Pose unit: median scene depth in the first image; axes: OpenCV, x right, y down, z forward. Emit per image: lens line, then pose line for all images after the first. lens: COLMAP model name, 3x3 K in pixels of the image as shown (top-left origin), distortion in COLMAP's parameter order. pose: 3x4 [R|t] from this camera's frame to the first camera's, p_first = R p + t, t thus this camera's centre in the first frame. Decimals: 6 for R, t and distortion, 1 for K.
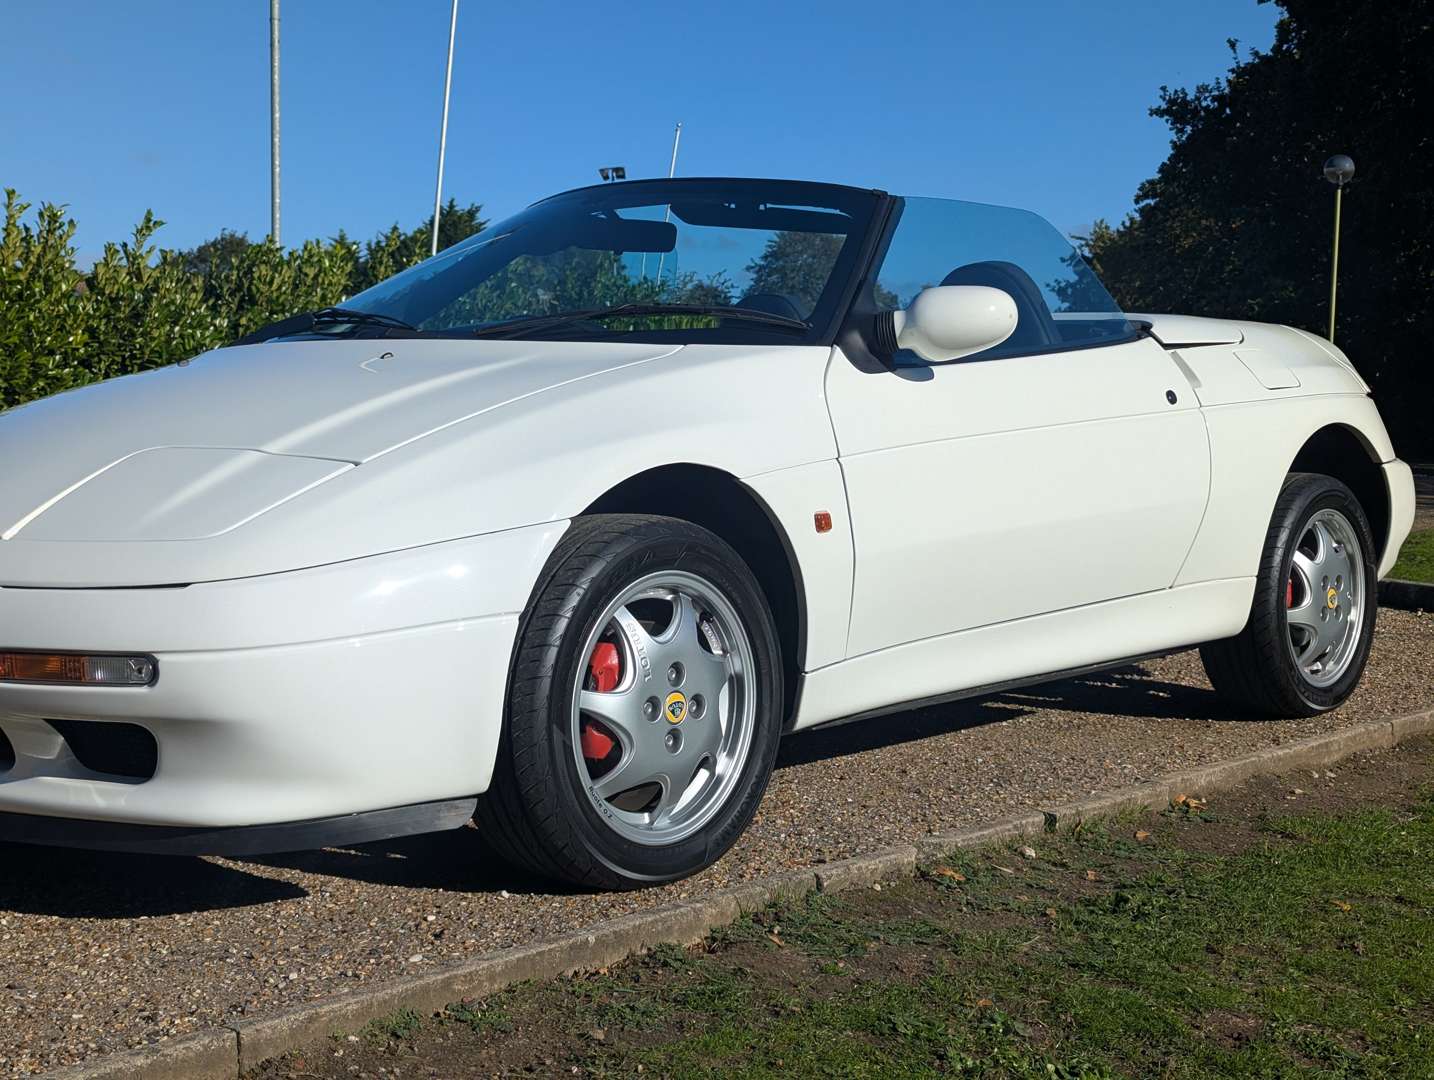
lens RADIAL K [[1974.8, 0, 731.9], [0, 1974.8, 546.5], [0, 0, 1]] dist [0.101896, -0.229384]
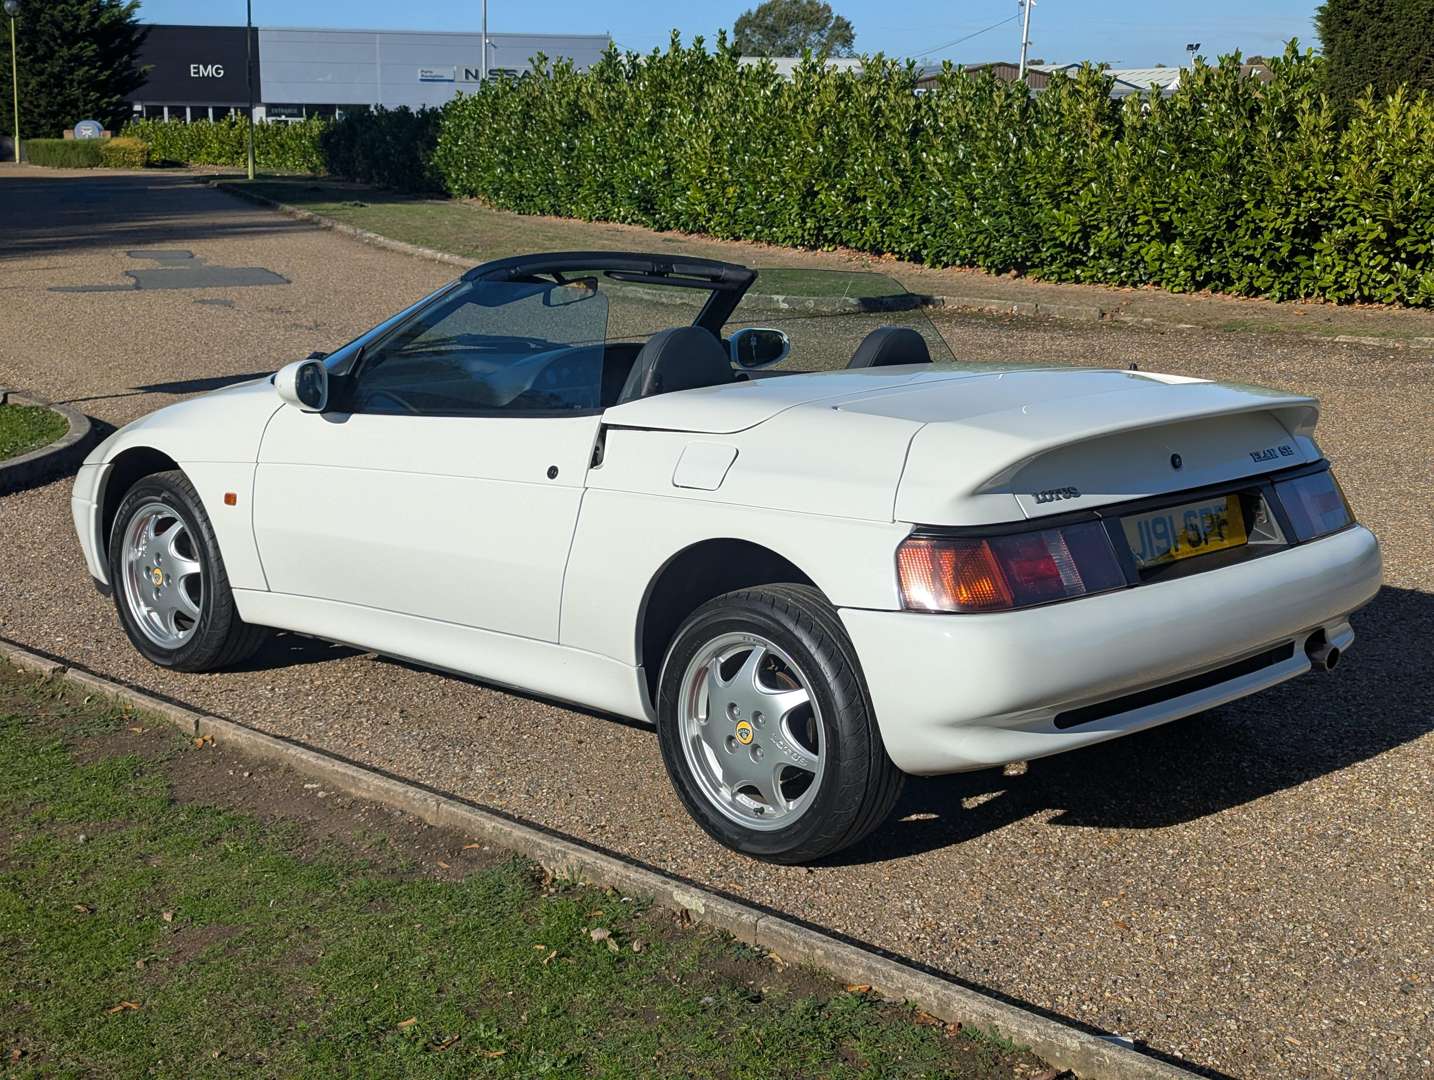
lens RADIAL K [[1953.0, 0, 717.0], [0, 1953.0, 540.0], [0, 0, 1]] dist [0.111299, -0.208324]
pose [[-0.022576, 0.191793, -0.981176, 1.528821], [-0.078718, 0.978038, 0.192991, -0.302577], [0.996641, 0.081593, -0.006983, 1.326983]]
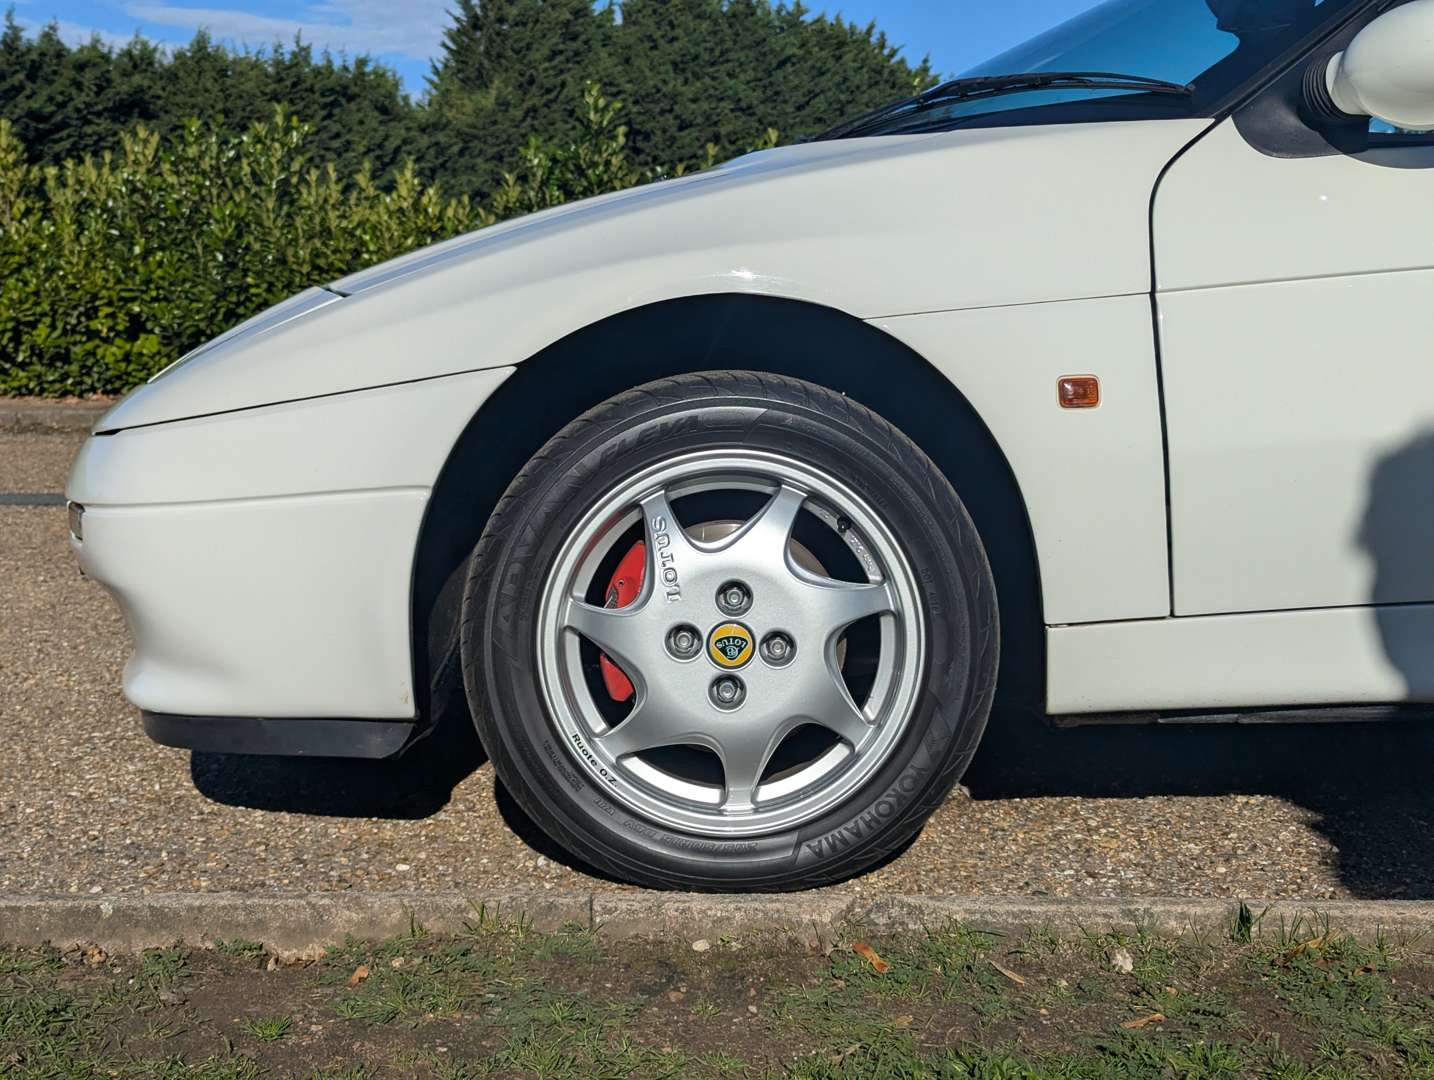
lens RADIAL K [[2001.9, 0, 714.6], [0, 2001.9, 531.0], [0, 0, 1]] dist [0.082825, -0.154450]
pose [[0.657075, 0.063673, -0.751131, 0.430711], [-0.047867, 0.997940, 0.042722, 0.009569], [0.752304, 0.007883, 0.658769, 0.455470]]
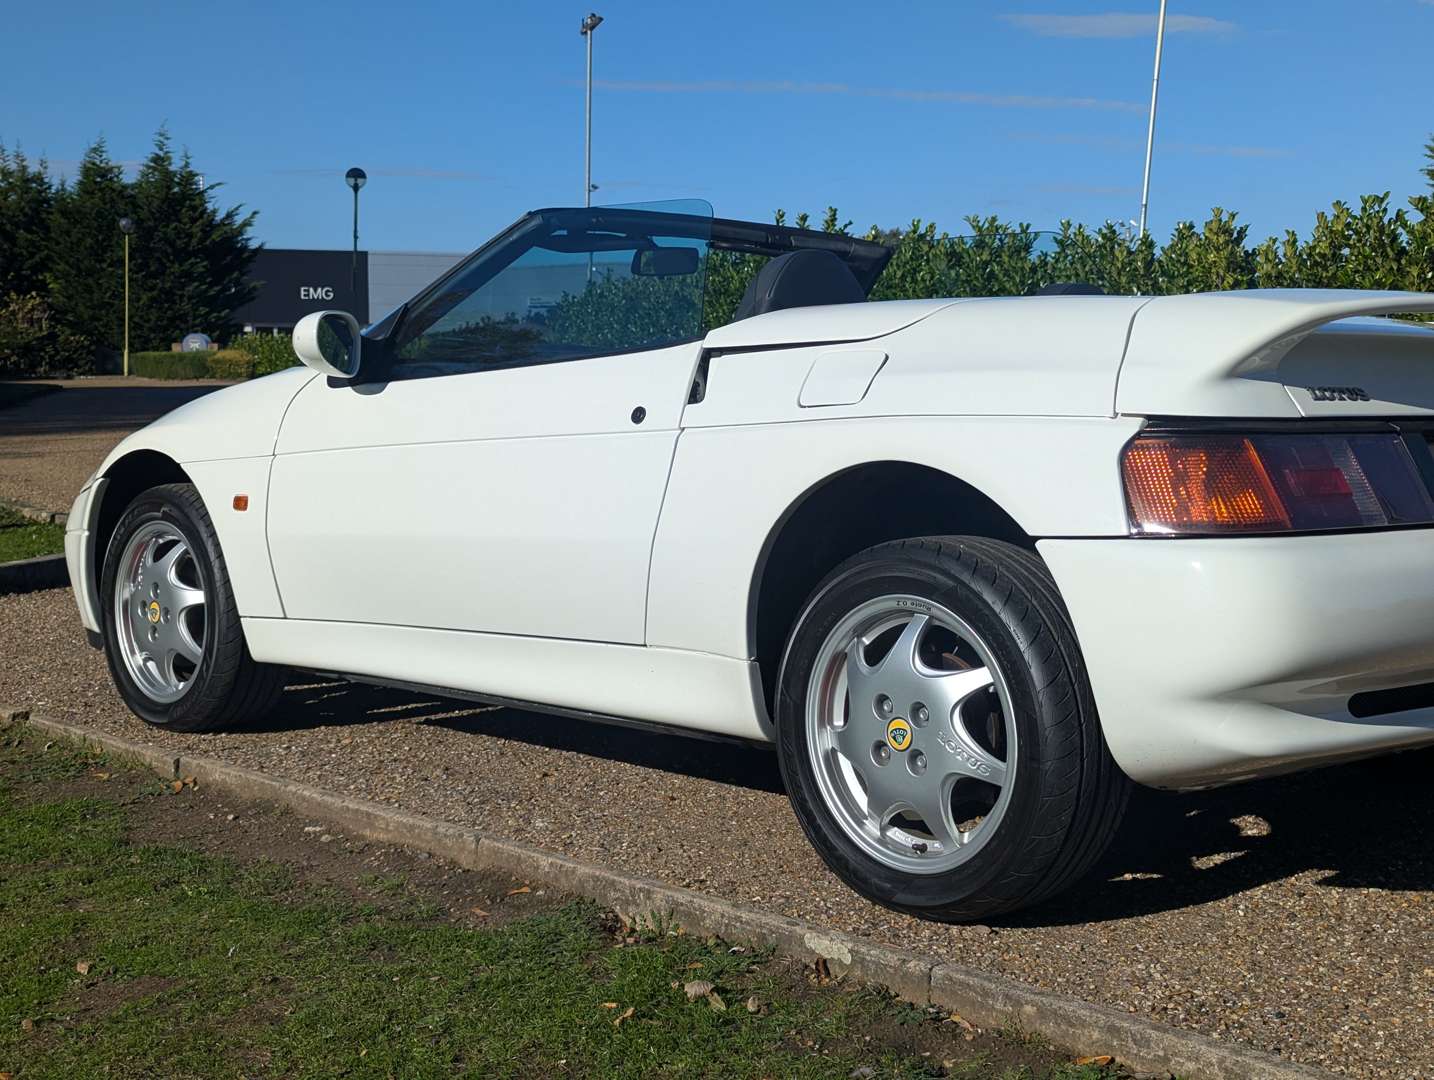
lens RADIAL K [[1974.8, 0, 731.9], [0, 1974.8, 546.5], [0, 0, 1]] dist [0.101896, -0.229384]
pose [[-0.065637, 0.083093, -0.994378, 1.247505], [-0.074202, 0.993361, 0.087906, -0.115459], [0.995081, 0.079555, -0.059036, 1.316584]]
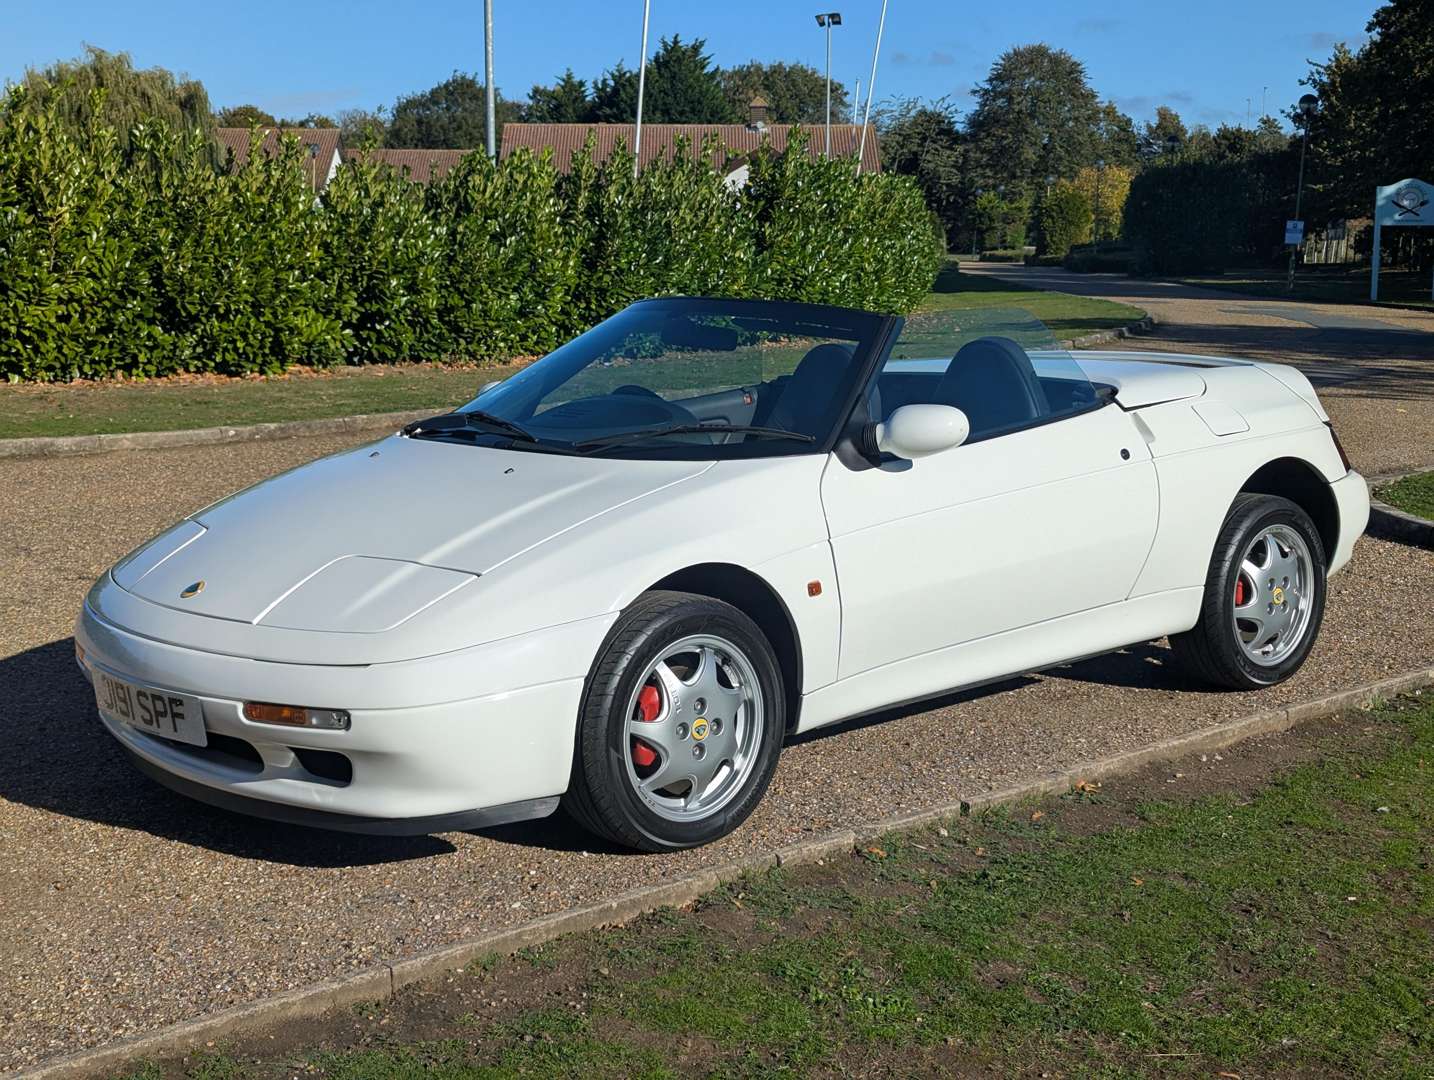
lens RADIAL K [[1967.6, 0, 725.3], [0, 1967.6, 520.6], [0, 0, 1]] dist [0.167316, -0.653325]
pose [[0.993043, 0.000842, -0.117749, 0.138944], [0.007554, 0.997459, 0.070836, -0.150645], [0.117509, -0.071233, 0.990514, -0.368441]]
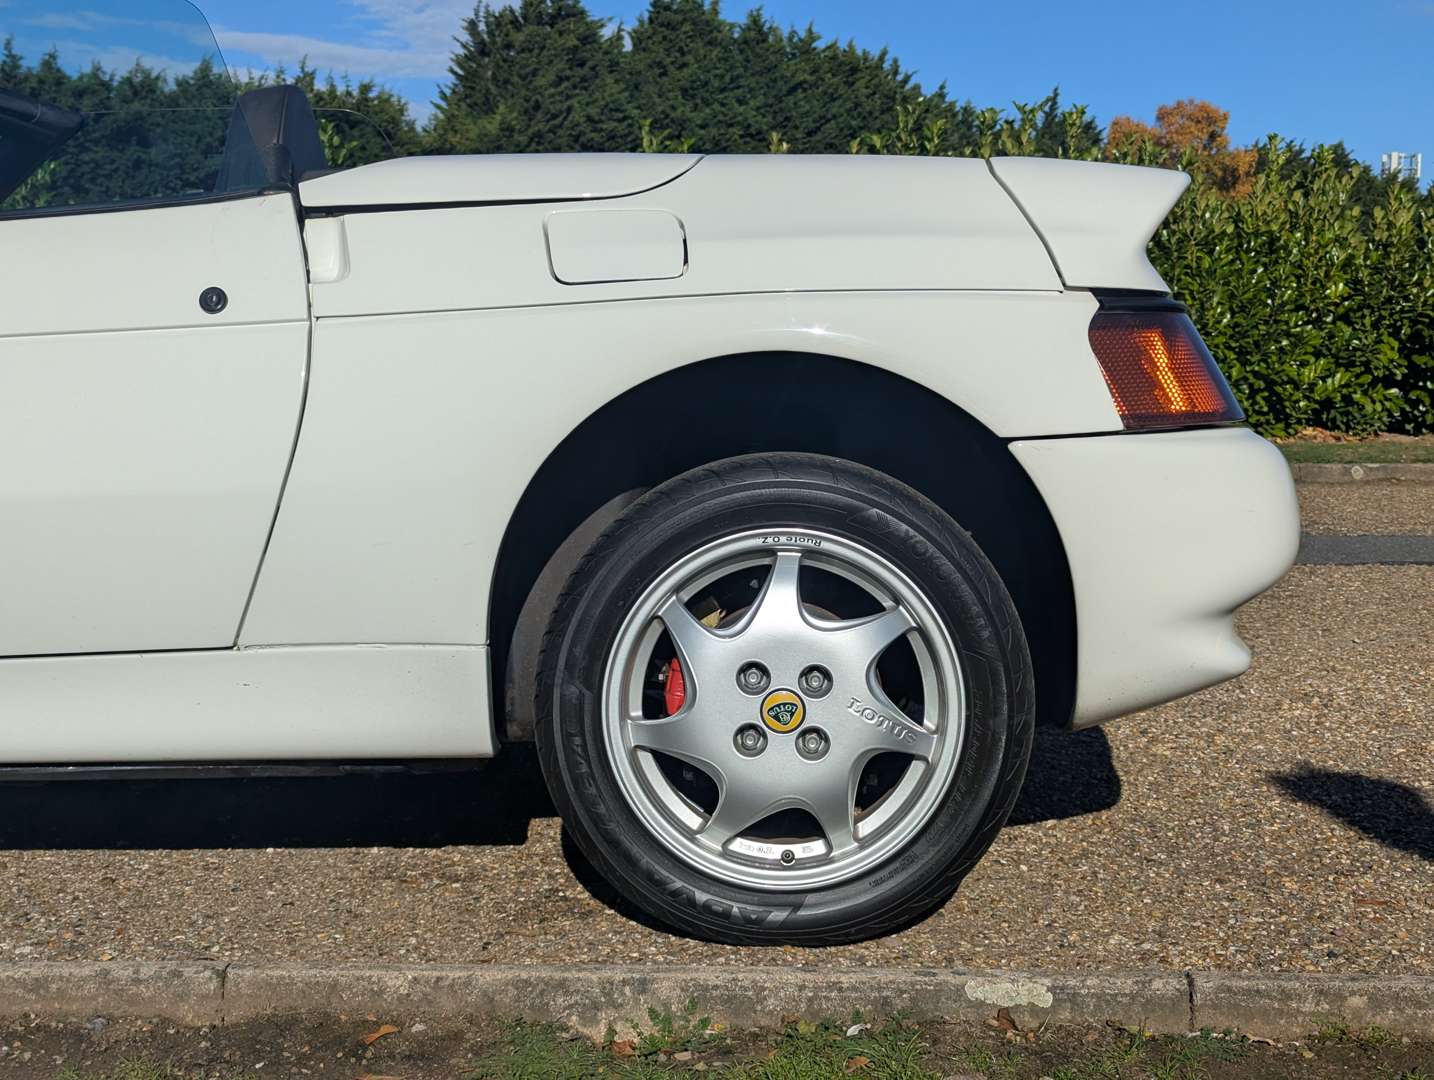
lens RADIAL K [[2001.9, 0, 714.6], [0, 2001.9, 531.0], [0, 0, 1]] dist [0.082825, -0.154450]
pose [[0.646436, 0.056679, -0.760860, 0.885311], [-0.051693, 0.998199, 0.030441, -0.043728], [0.761215, 0.019653, 0.648201, 0.903891]]
